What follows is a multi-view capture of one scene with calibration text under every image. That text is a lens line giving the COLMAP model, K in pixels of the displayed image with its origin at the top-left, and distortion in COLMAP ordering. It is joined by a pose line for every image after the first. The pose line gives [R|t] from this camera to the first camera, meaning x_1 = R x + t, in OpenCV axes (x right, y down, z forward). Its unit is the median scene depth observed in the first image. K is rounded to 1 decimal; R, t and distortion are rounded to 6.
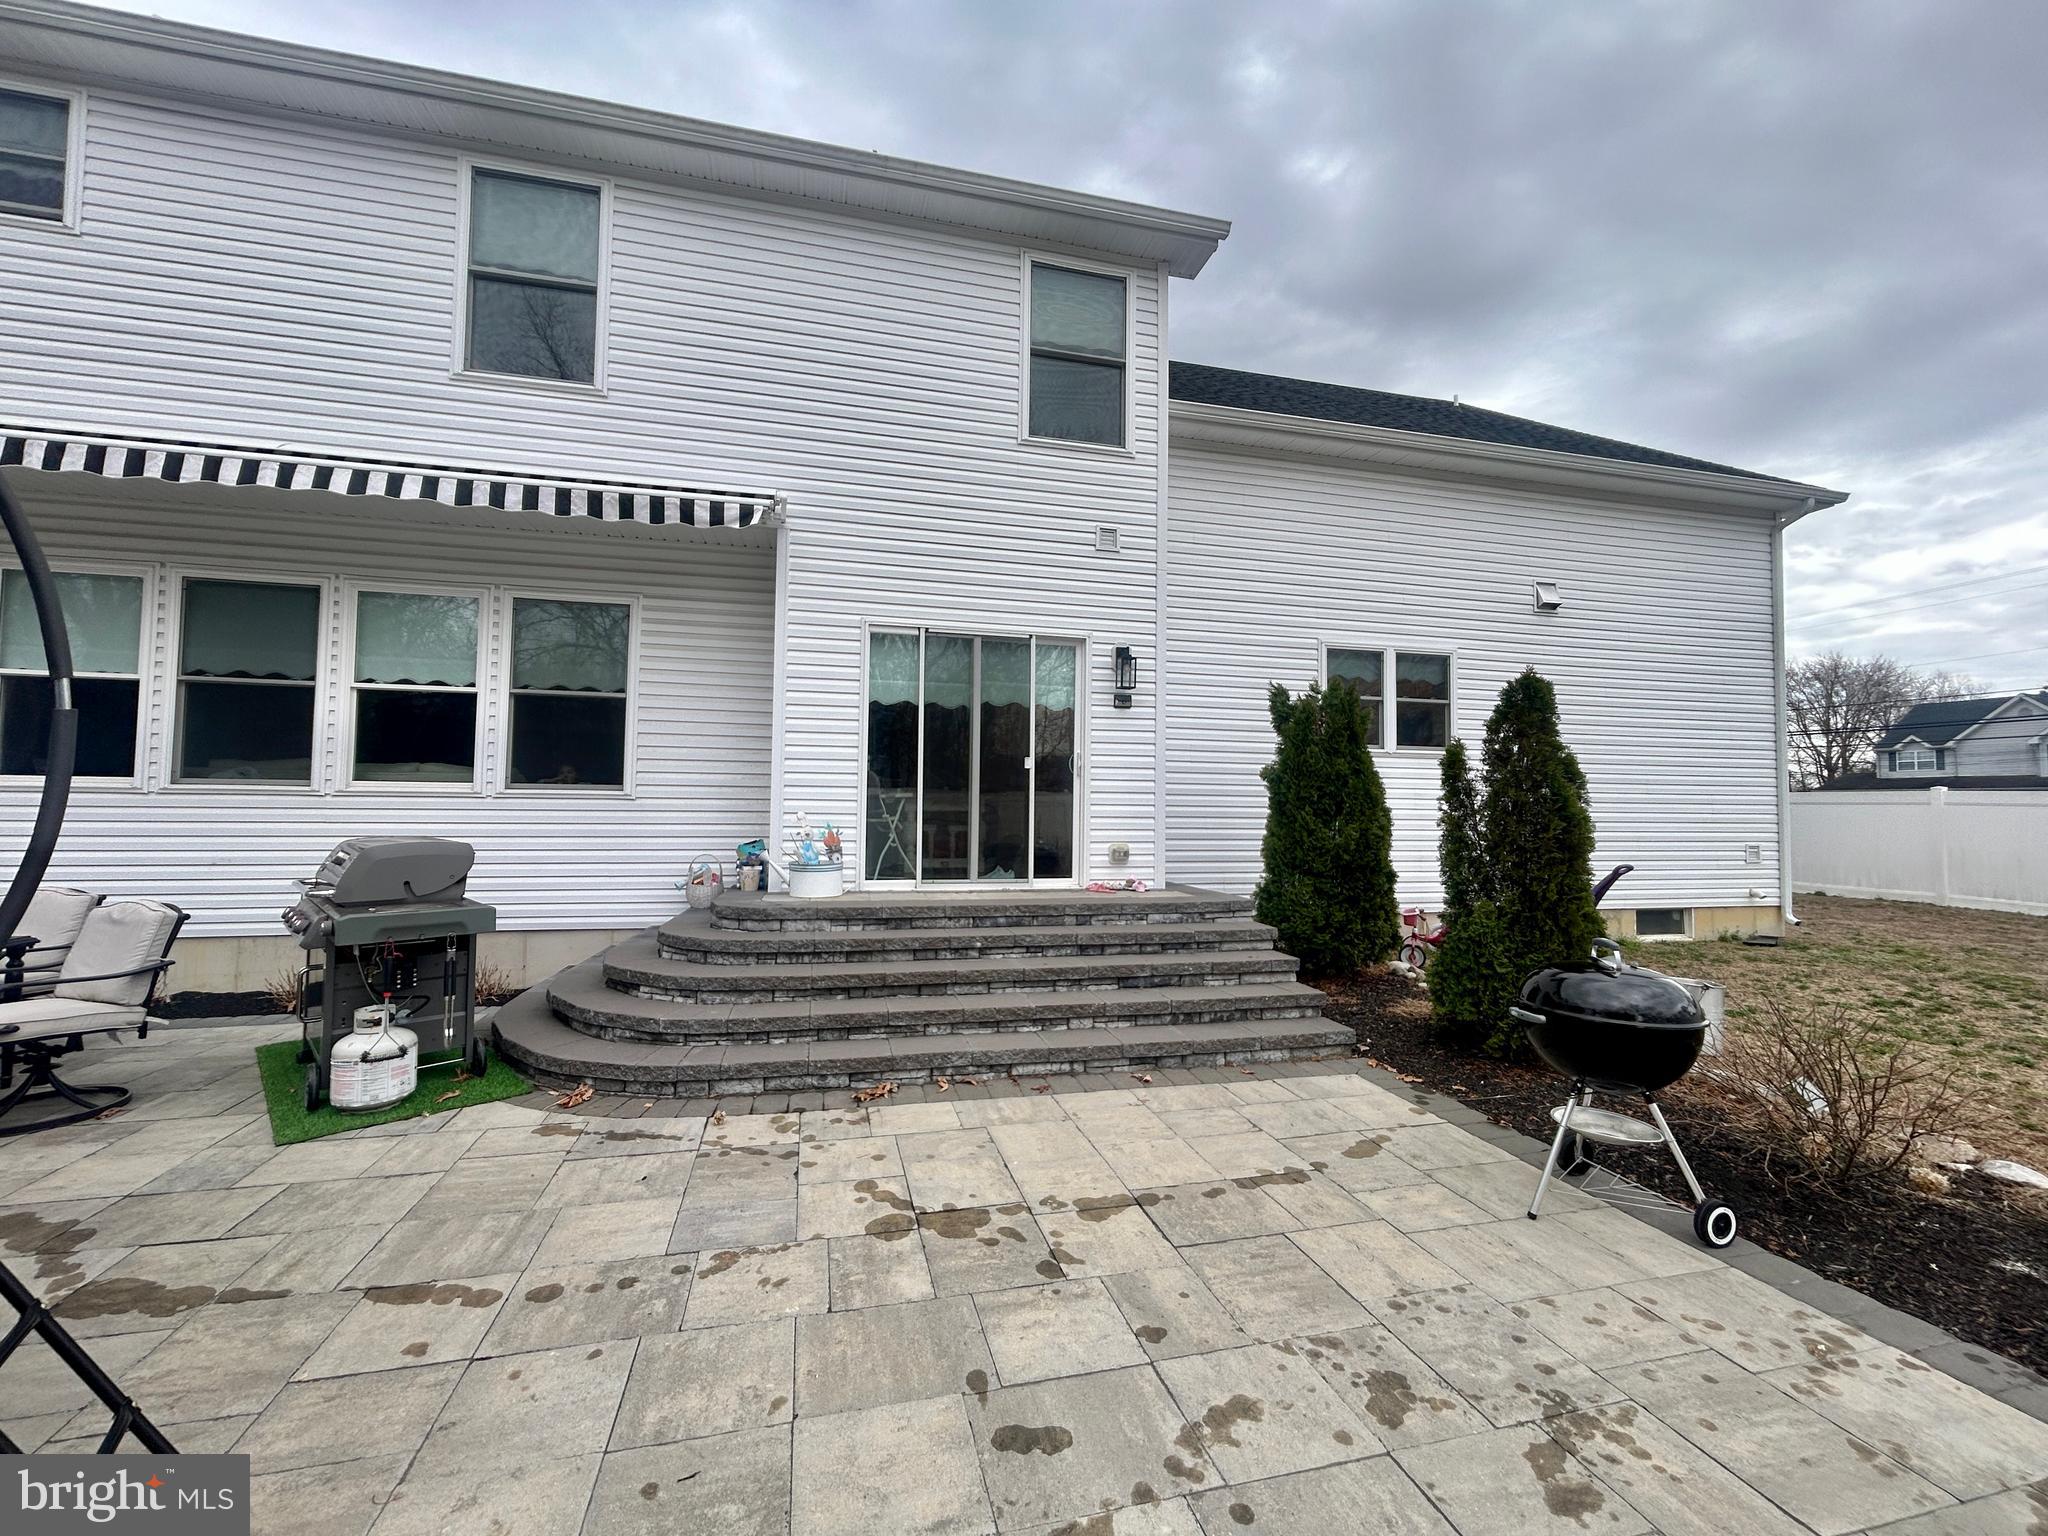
lens RADIAL K [[829.0, 0, 1017.5], [0, 829.0, 767.9], [0, 0, 1]] dist [-0.001228, 0.001083]
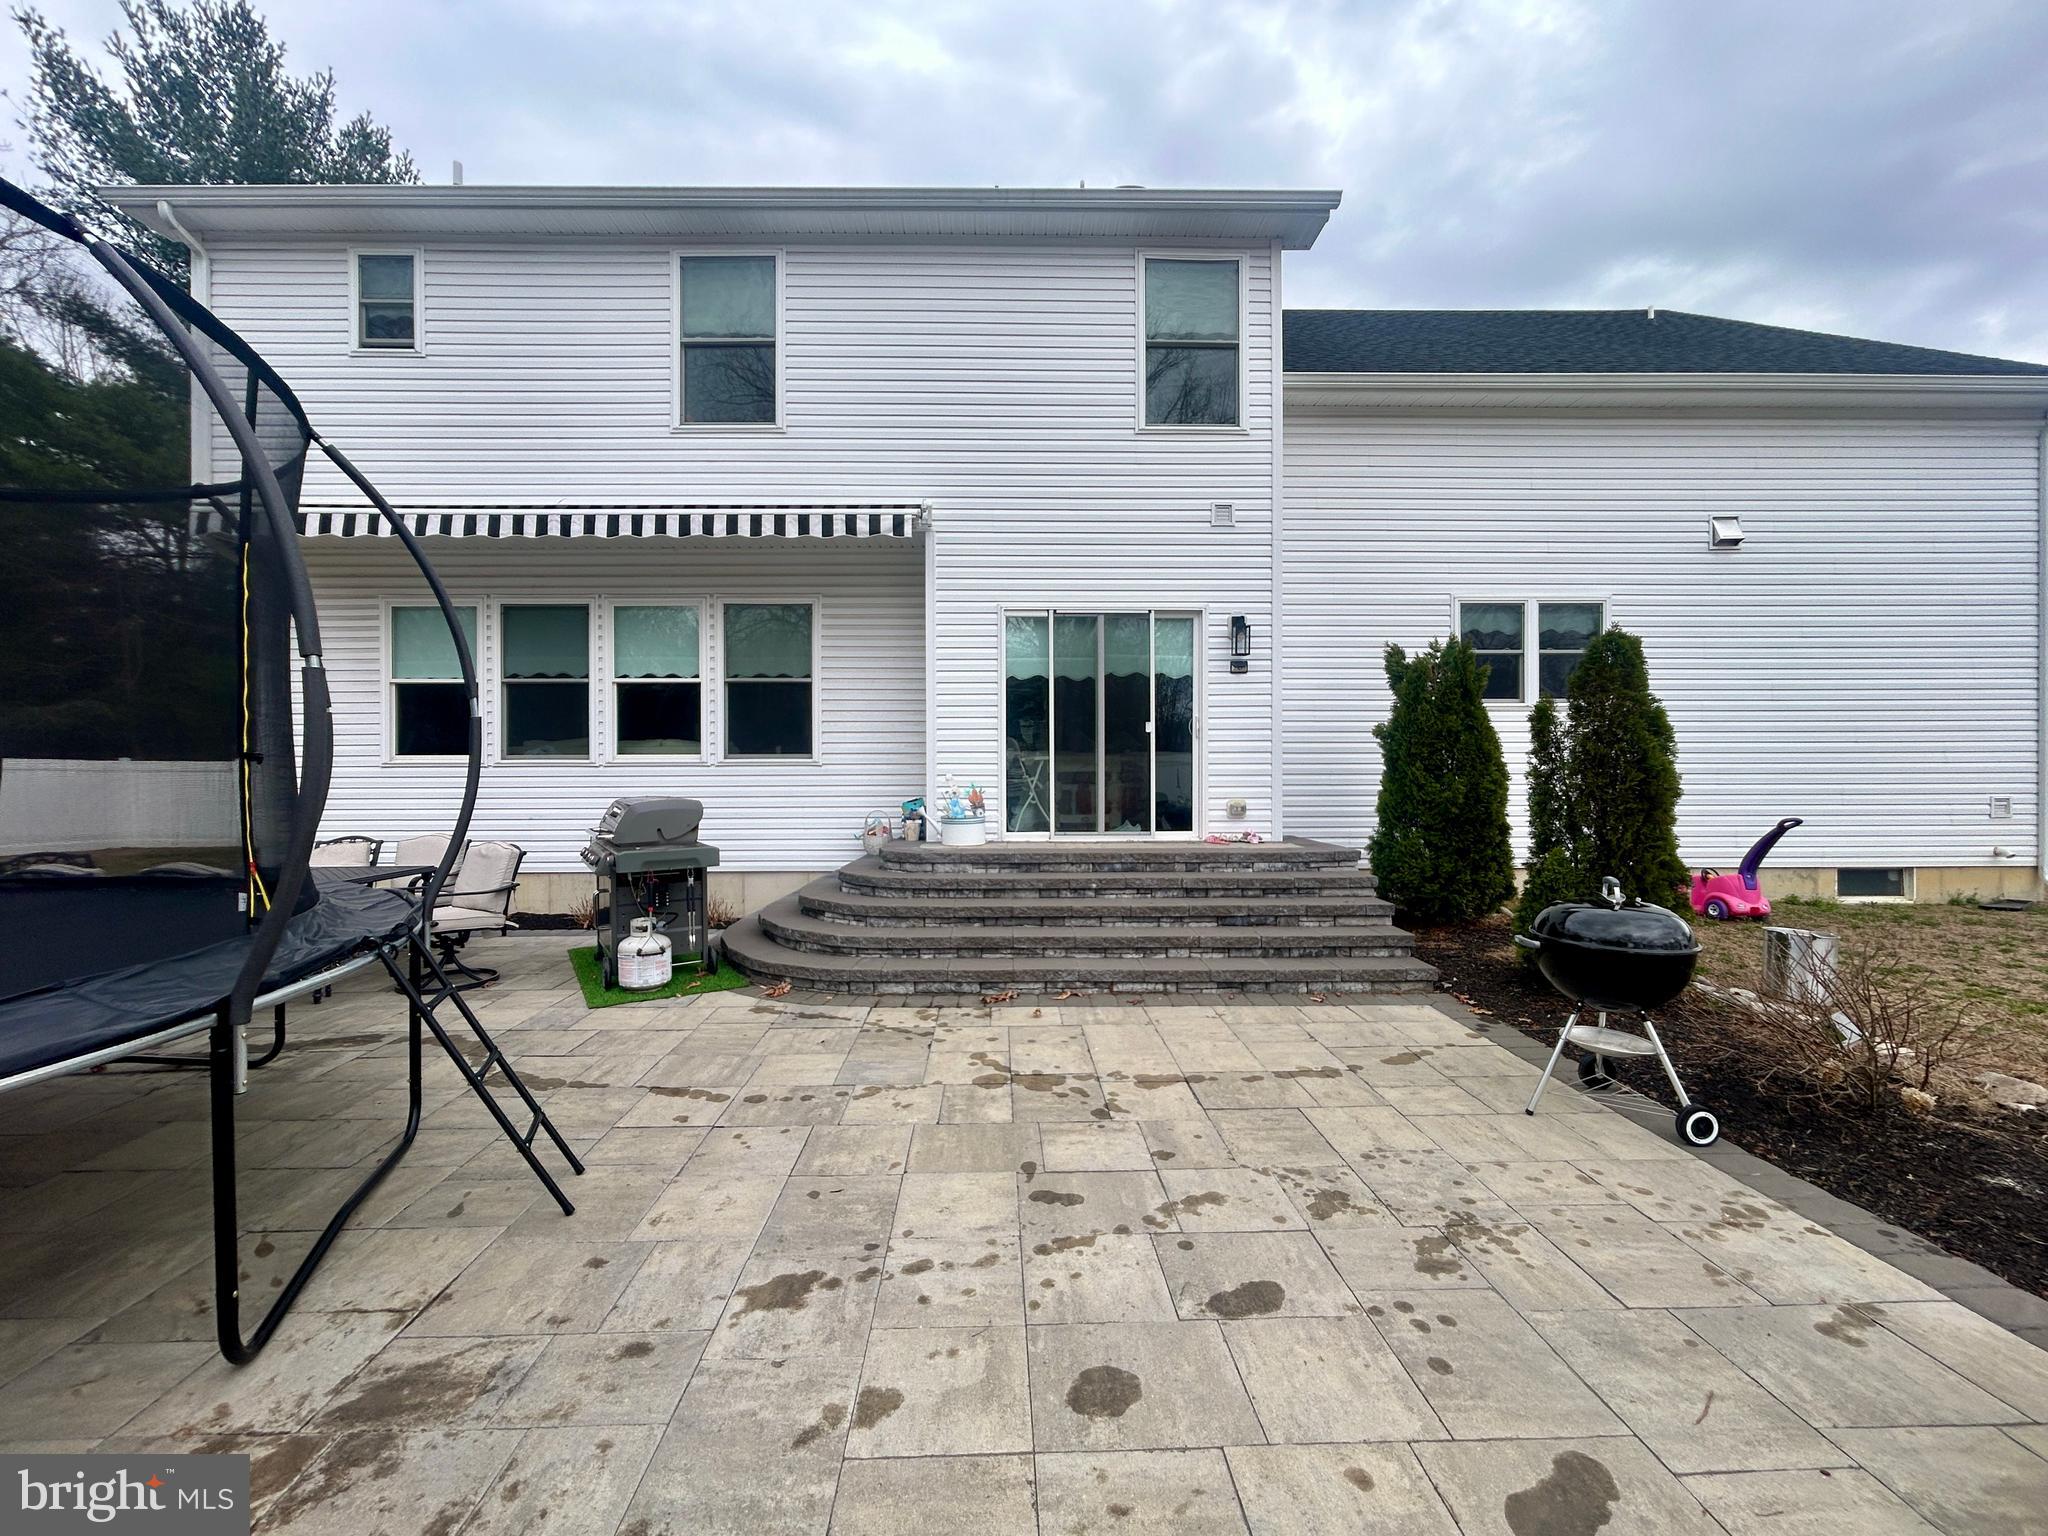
lens RADIAL K [[829.0, 0, 1017.5], [0, 829.0, 767.9], [0, 0, 1]] dist [-0.001228, 0.001083]
pose [[0.975991, -0.014915, -0.217299, 0.101036], [0.025026, 0.998724, 0.043853, -0.005506], [0.216368, -0.048238, 0.975120, -0.147313]]
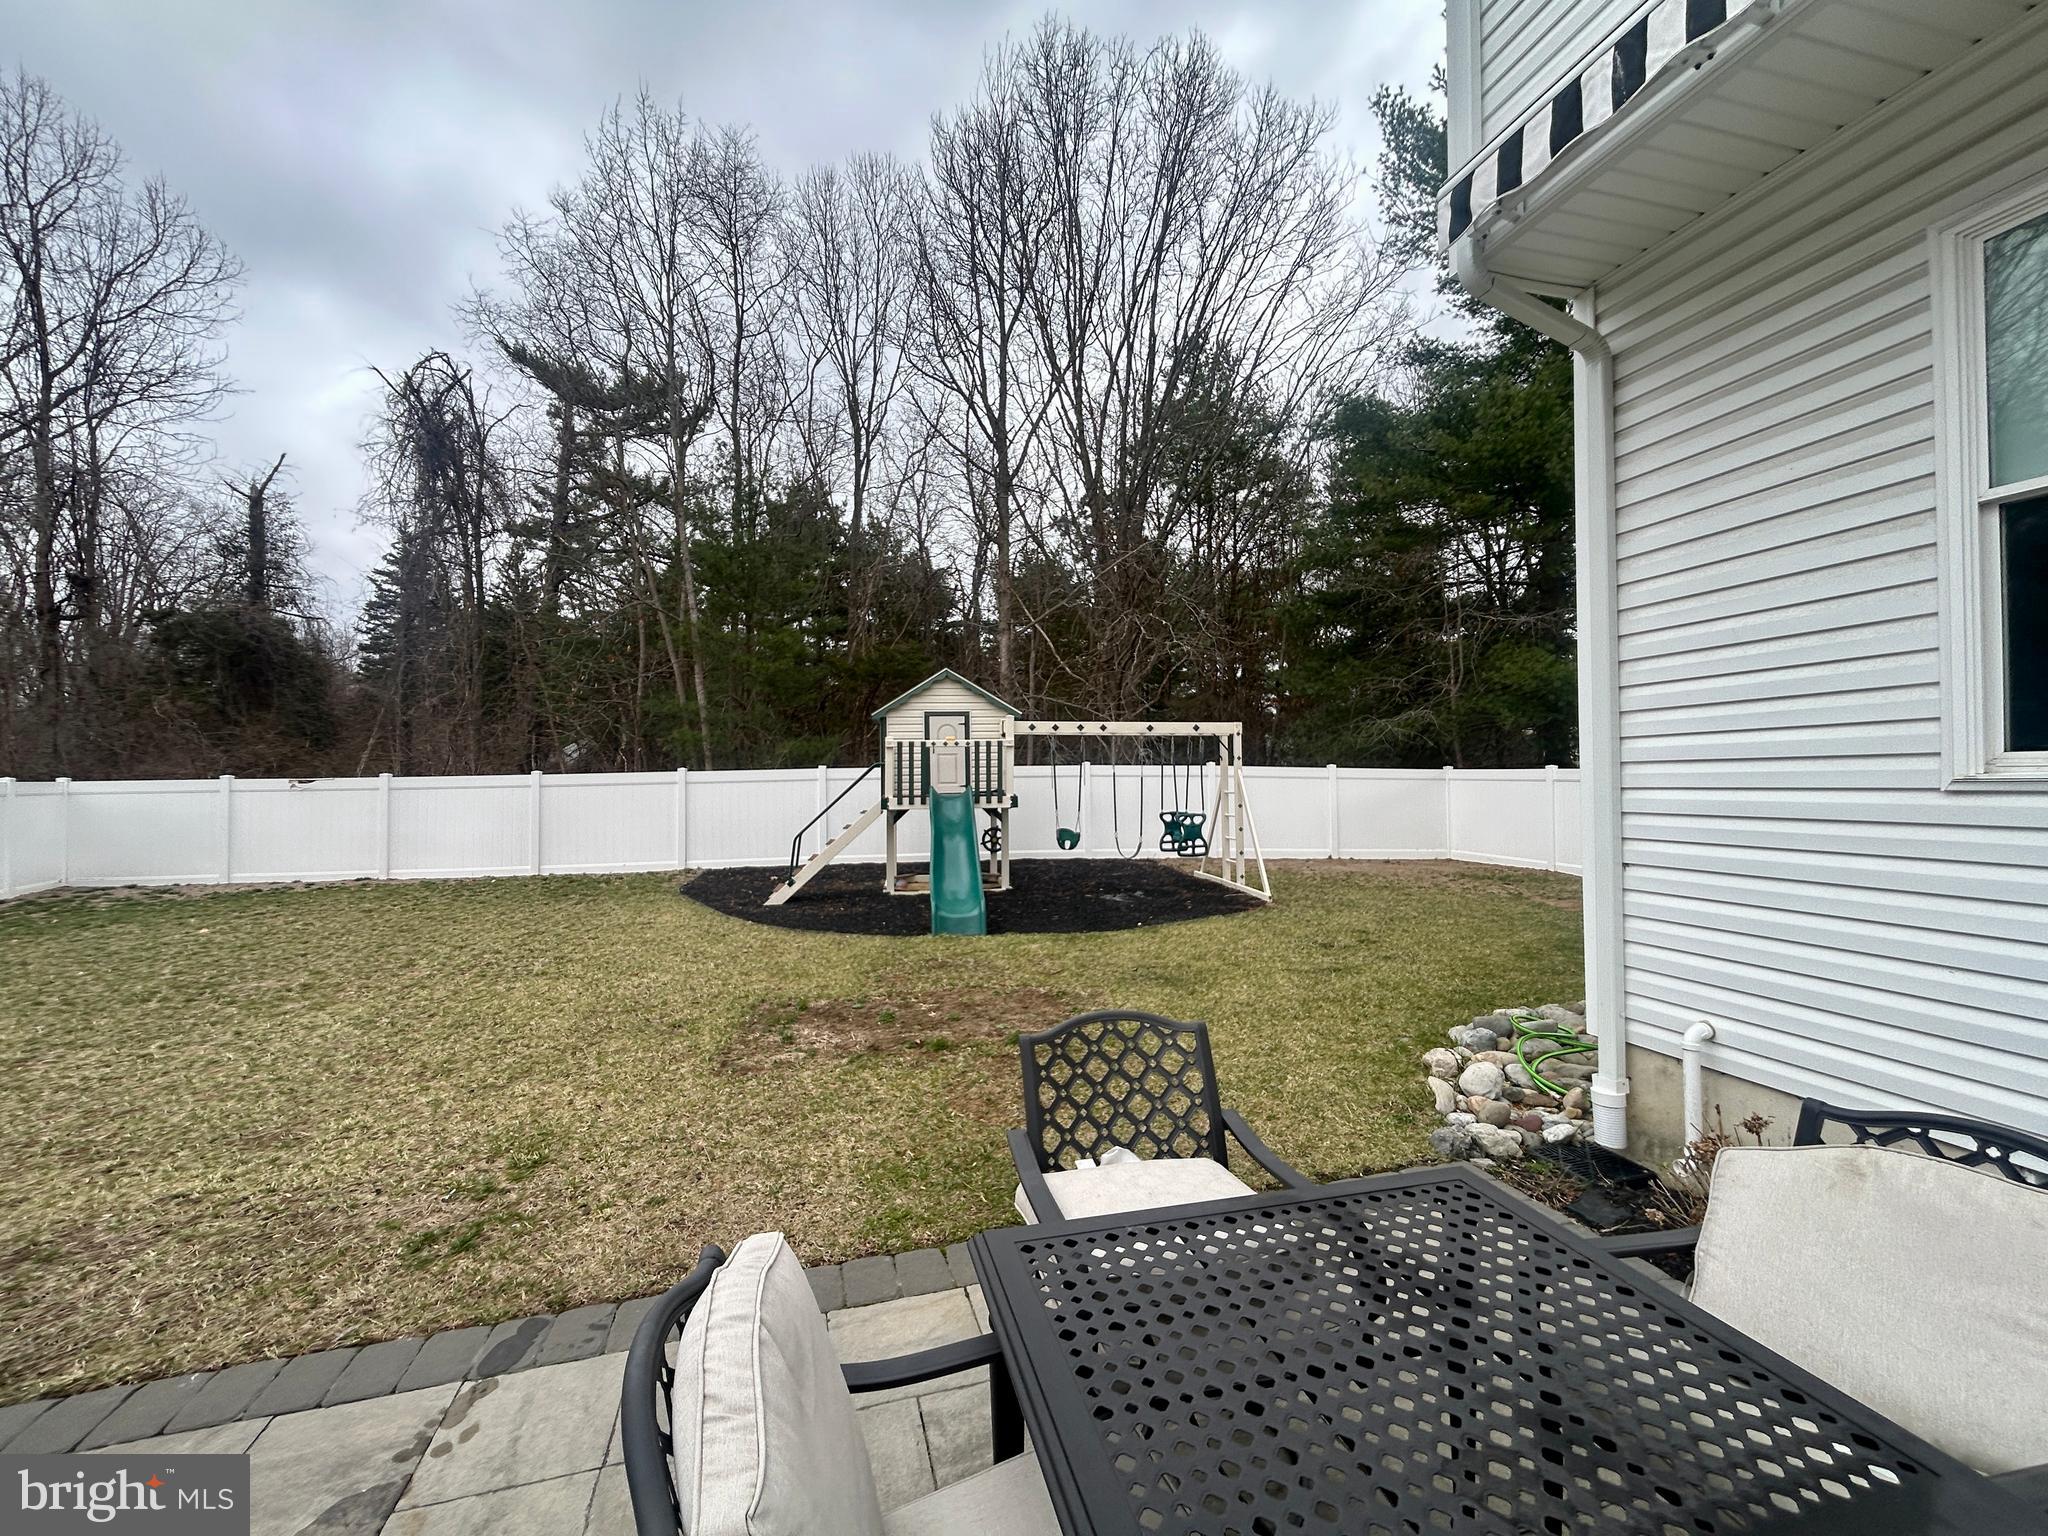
lens RADIAL K [[829.0, 0, 1017.5], [0, 829.0, 767.9], [0, 0, 1]] dist [-0.001228, 0.001083]
pose [[0.025805, -0.025903, -0.999331, -0.887086], [0.047127, 0.998584, -0.024666, 0.005272], [0.998556, -0.046459, 0.026989, 0.534942]]
